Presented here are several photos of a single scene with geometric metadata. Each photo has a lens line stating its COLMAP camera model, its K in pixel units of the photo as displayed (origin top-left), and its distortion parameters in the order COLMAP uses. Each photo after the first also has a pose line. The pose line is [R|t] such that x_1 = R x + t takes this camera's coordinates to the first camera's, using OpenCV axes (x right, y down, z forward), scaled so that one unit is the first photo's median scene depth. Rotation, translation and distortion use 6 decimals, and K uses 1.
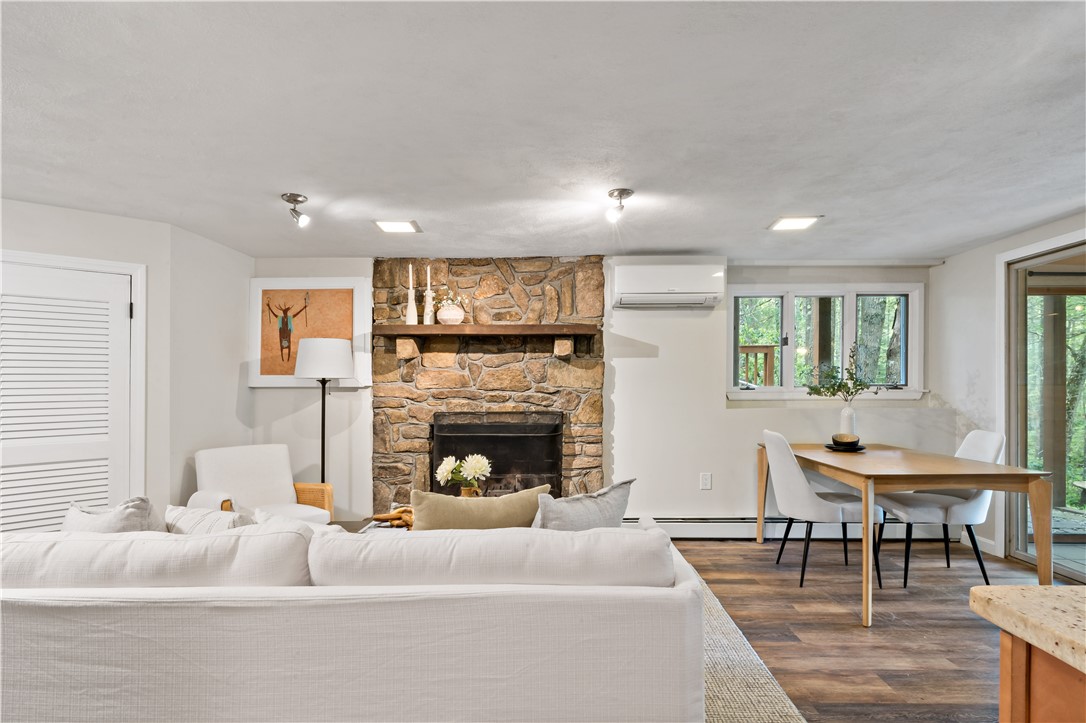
lens RADIAL K [[572.1, 0, 553.6], [0, 572.1, 379.4], [0, 0, 1]] dist [-0.003329, 0.000148]
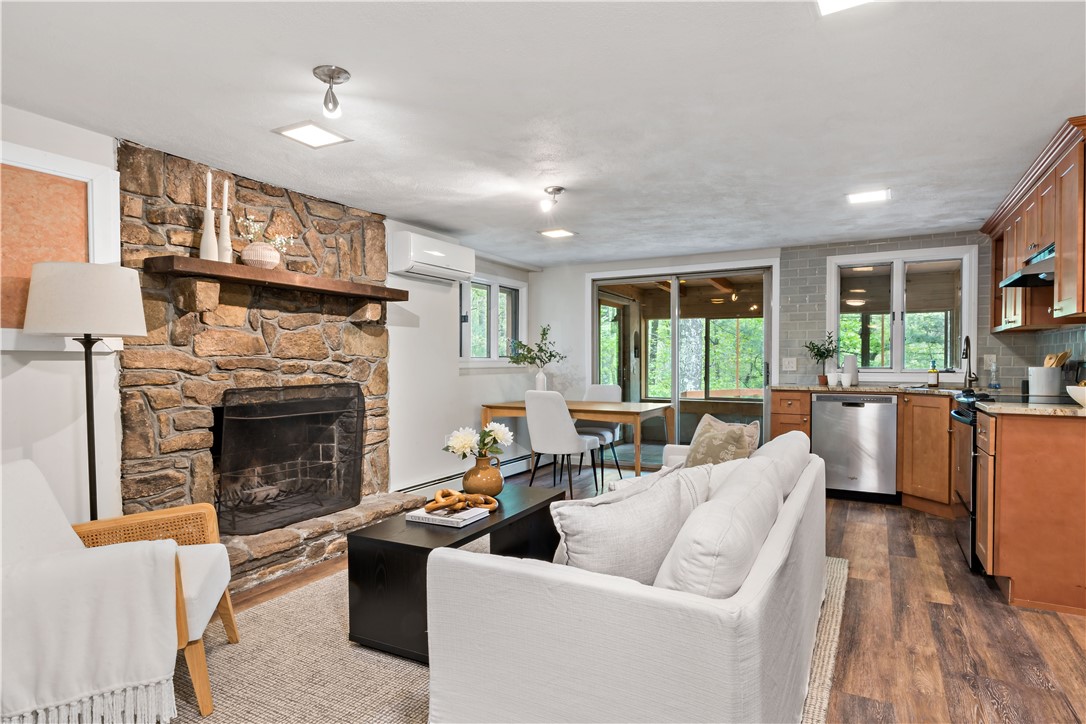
lens RADIAL K [[599.0, 0, 545.5], [0, 599.0, 365.4], [0, 0, 1]] dist [0.001241, 0.000315]
pose [[0.472267, -0.004959, 0.881442, -0.667772], [-0.009151, 0.999903, 0.010529, 0.016460], [-0.881408, -0.013038, 0.472176, 0.300134]]
